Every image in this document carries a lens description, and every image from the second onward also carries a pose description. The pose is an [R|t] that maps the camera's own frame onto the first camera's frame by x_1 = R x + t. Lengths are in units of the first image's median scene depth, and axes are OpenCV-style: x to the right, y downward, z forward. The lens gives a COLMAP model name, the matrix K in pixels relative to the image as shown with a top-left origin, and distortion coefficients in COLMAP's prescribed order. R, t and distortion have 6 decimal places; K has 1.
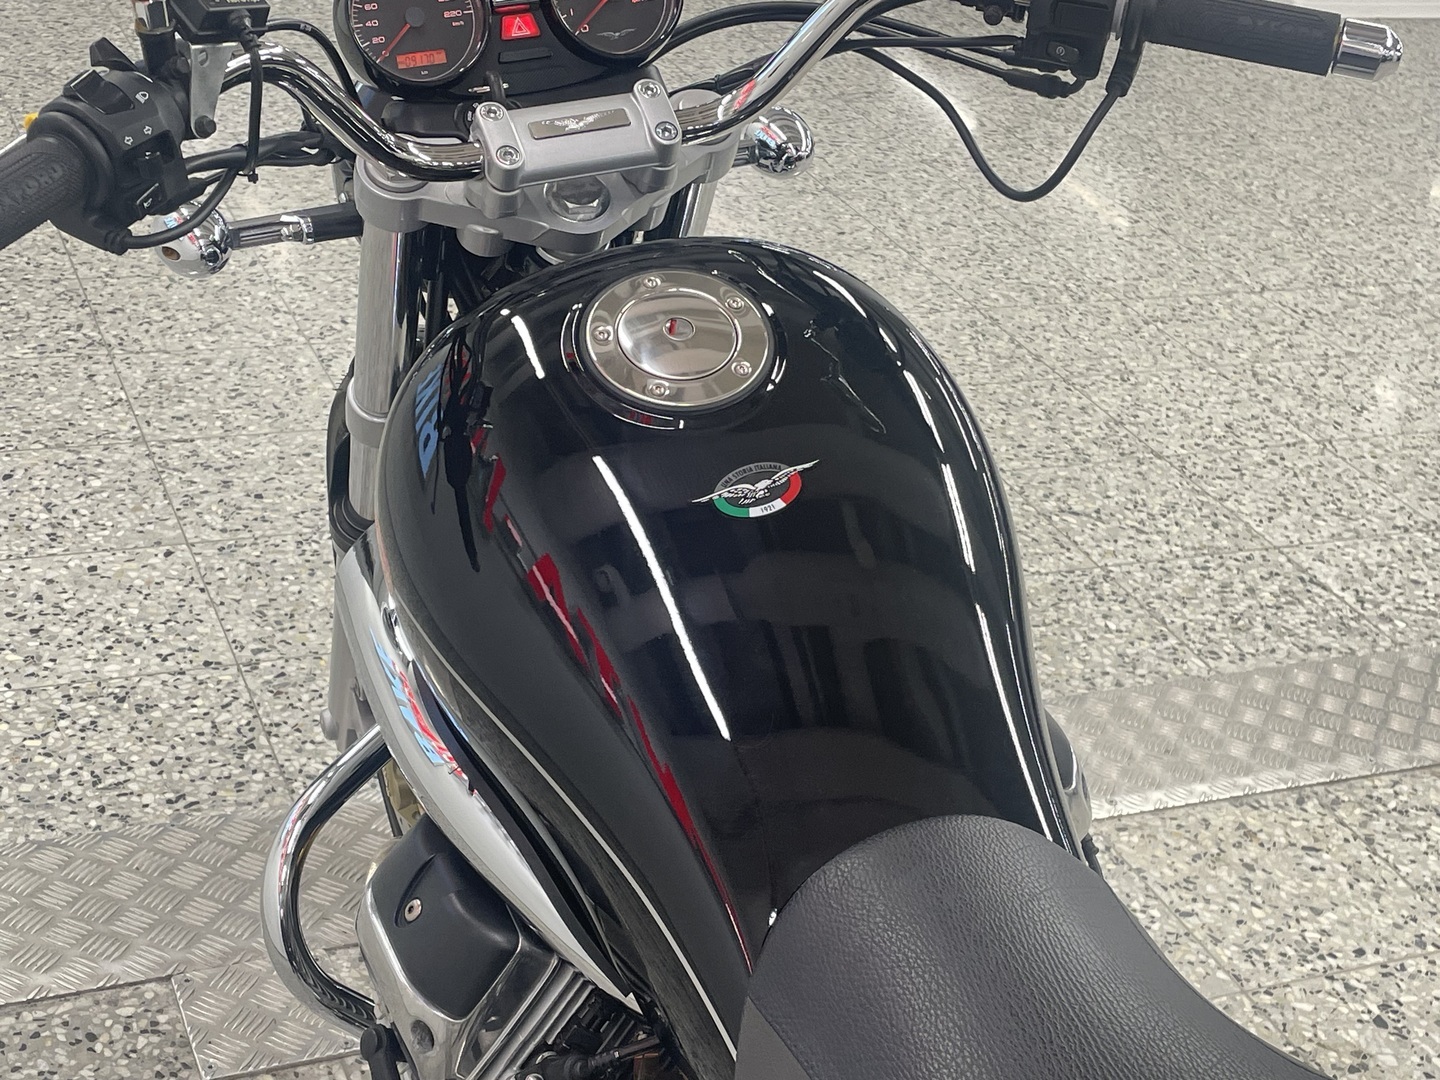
lens RADIAL K [[2207.7, 0, 715.1], [0, 2207.7, 528.0], [0, 0, 1]] dist [0.043371, 0.000000]
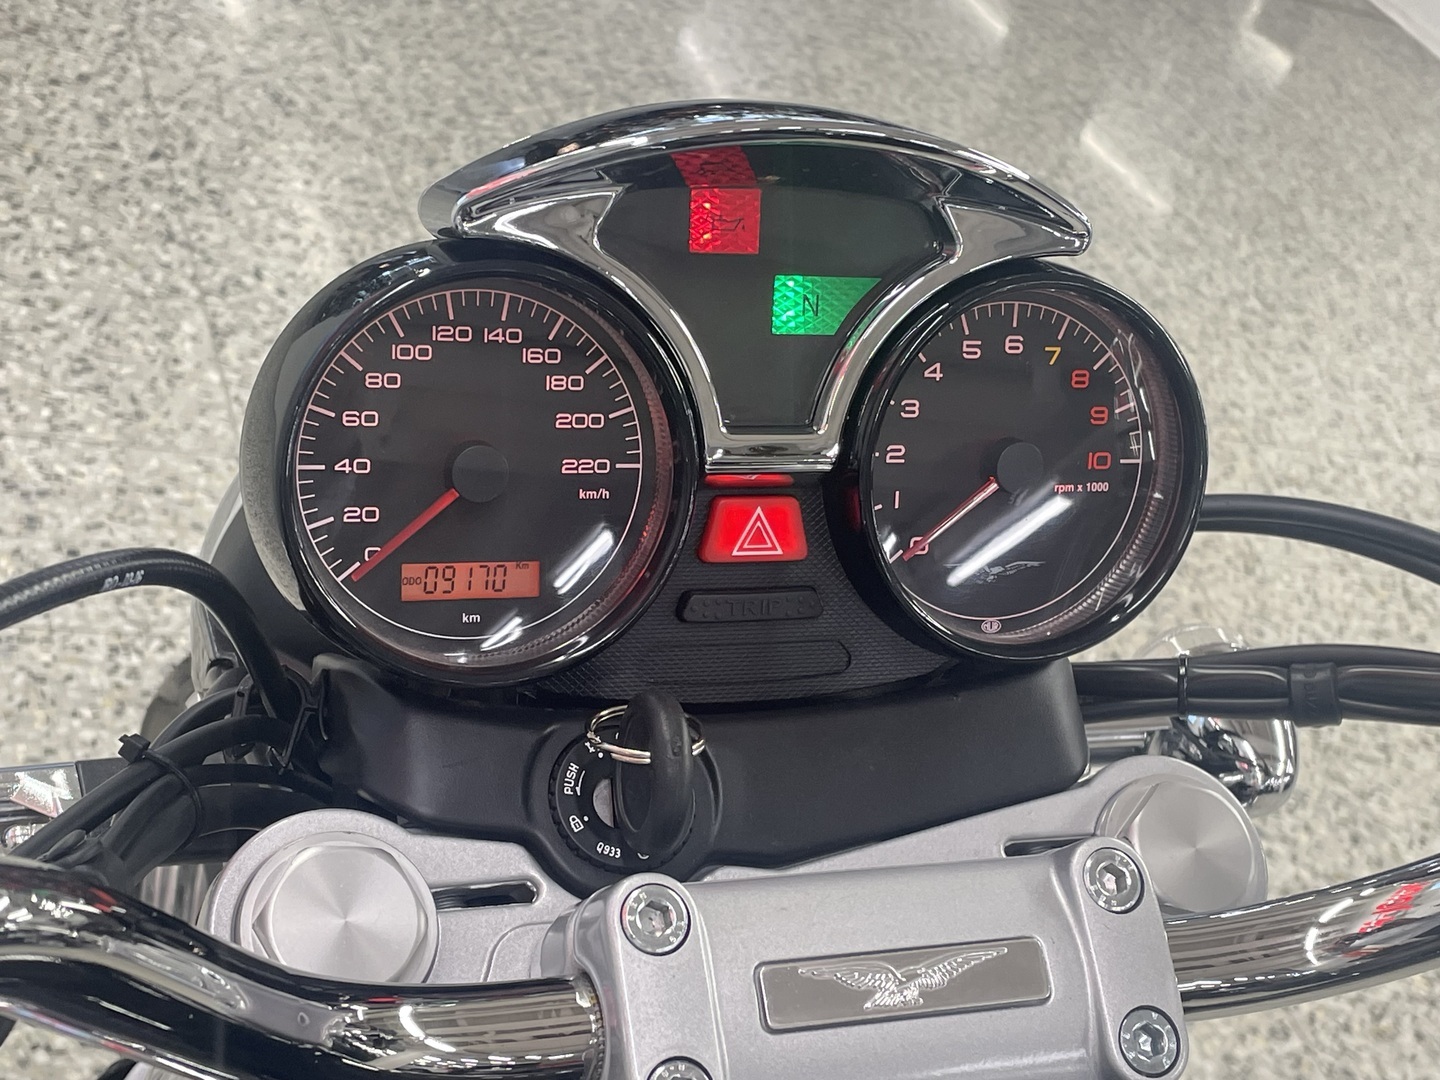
lens RADIAL K [[2207.7, 0, 716.3], [0, 2207.7, 548.8], [0, 0, 1]] dist [0.043371, 0.000000]
pose [[0.973269, 0.220882, 0.062916, -0.050745], [-0.225616, 0.970755, 0.082054, -0.109315], [-0.042952, -0.094055, 0.994640, 0.280949]]
